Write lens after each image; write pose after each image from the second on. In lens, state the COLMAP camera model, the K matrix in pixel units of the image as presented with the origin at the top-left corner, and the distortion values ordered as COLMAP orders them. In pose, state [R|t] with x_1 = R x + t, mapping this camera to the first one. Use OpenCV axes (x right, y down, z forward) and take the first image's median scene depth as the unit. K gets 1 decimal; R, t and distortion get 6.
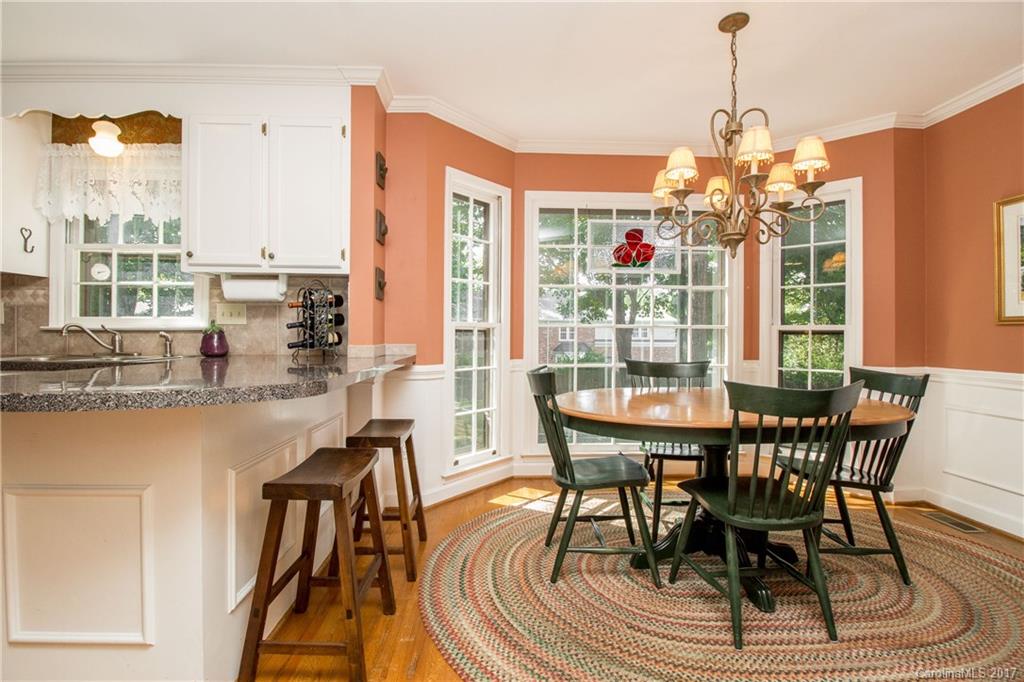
lens RADIAL K [[469.7, 0, 512.0], [0, 469.7, 341.0], [0, 0, 1]] dist [-0.001923, -0.013313]
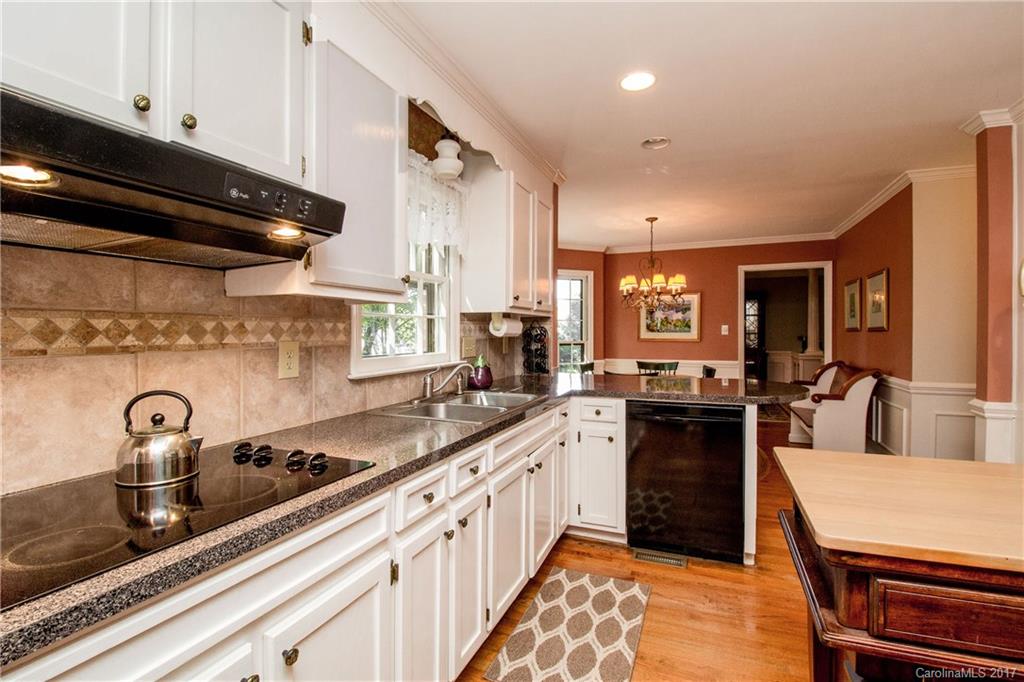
lens RADIAL K [[482.9, 0, 507.9], [0, 482.9, 330.3], [0, 0, 1]] dist [0.003322, -0.014856]
pose [[0.430200, -0.002974, 0.902729, -1.574843], [0.011433, 0.999932, -0.002154, -0.095538], [-0.902661, 0.011248, 0.430205, 0.464362]]
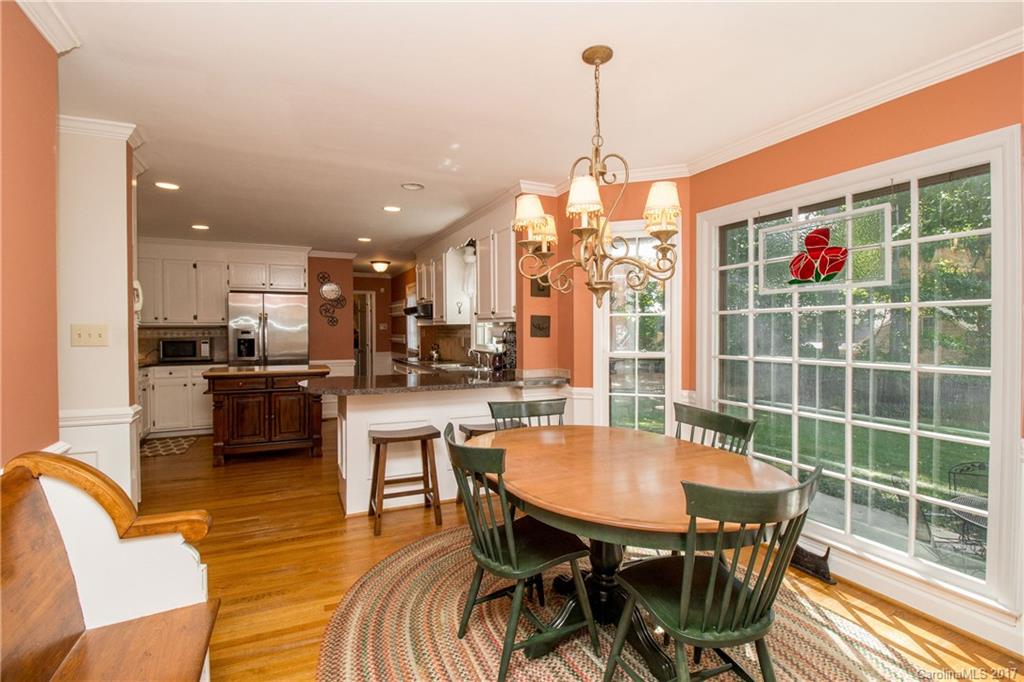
lens RADIAL K [[482.9, 0, 507.9], [0, 482.9, 330.3], [0, 0, 1]] dist [0.003322, -0.014856]
pose [[0.375886, -0.005071, -0.926652, 1.030516], [-0.006136, 0.999949, -0.007961, -0.097272], [0.926646, 0.008678, 0.375836, 0.364527]]
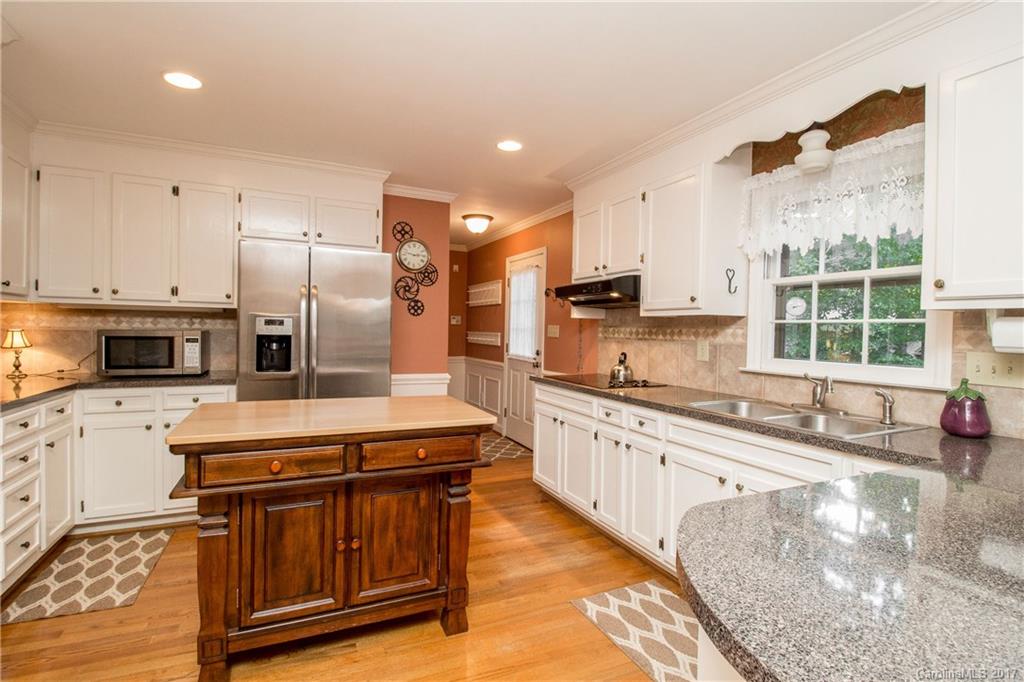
lens RADIAL K [[482.9, 0, 507.9], [0, 482.9, 330.3], [0, 0, 1]] dist [0.003322, -0.014856]
pose [[0.371906, 0.006013, -0.928251, -0.257998], [-0.028719, 0.999575, -0.005032, -0.089428], [0.927826, 0.028530, 0.371921, 0.168137]]
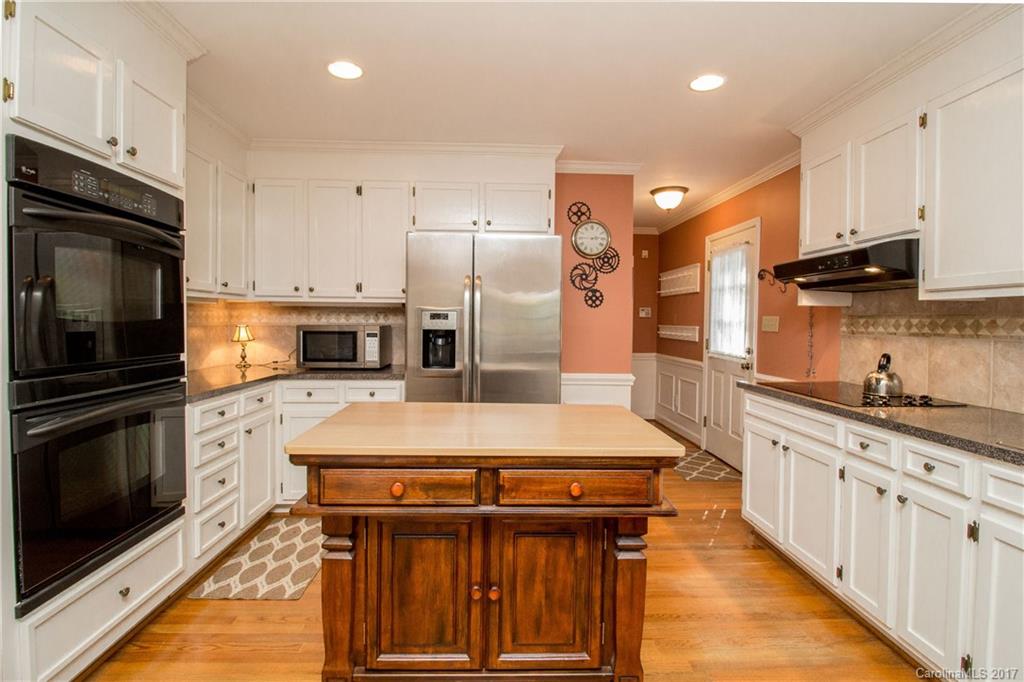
lens RADIAL K [[482.9, 0, 507.9], [0, 482.9, 330.3], [0, 0, 1]] dist [0.003322, -0.014856]
pose [[-0.016744, 0.017517, -0.999706, -0.435166], [-0.021973, 0.999599, 0.017883, -0.089538], [0.999618, 0.022266, -0.016353, 0.248831]]
